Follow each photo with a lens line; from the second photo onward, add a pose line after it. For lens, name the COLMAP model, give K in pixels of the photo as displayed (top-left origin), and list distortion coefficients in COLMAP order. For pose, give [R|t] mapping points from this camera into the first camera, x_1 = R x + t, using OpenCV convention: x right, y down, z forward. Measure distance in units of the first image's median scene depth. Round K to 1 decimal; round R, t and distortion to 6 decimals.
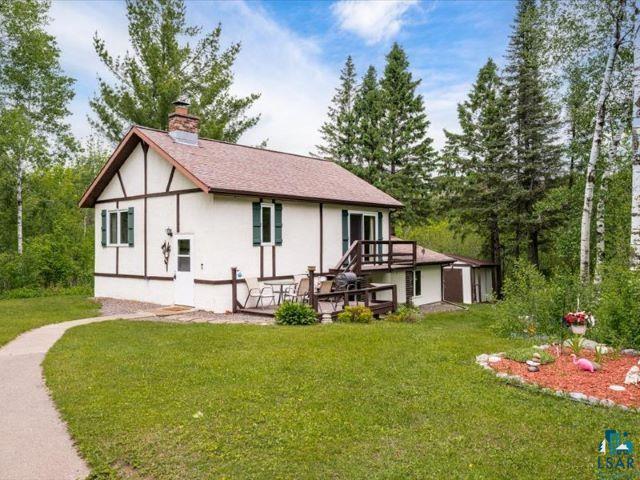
lens RADIAL K [[529.9, 0, 321.4], [0, 529.9, 236.2], [0, 0, 1]] dist [-0.000812, 0.007239]
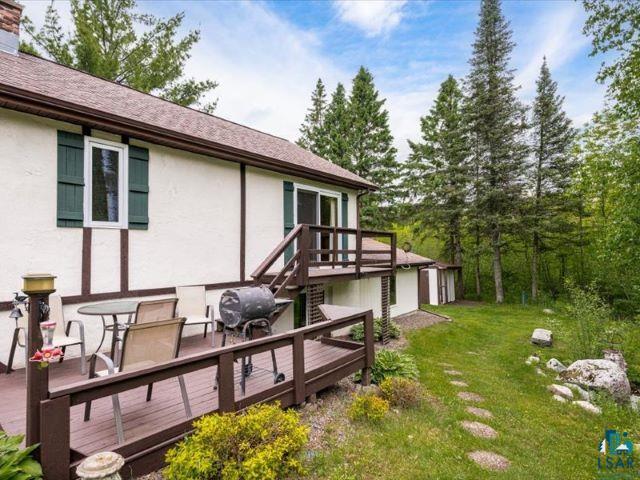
lens RADIAL K [[346.7, 0, 309.7], [0, 346.7, 246.7], [0, 0, 1]] dist [-0.000443, -0.002721]
pose [[0.999979, -0.000548, -0.006520, 0.072443], [0.000527, 0.999994, -0.003278, 0.030632], [0.006521, 0.003274, 0.999973, 0.575461]]
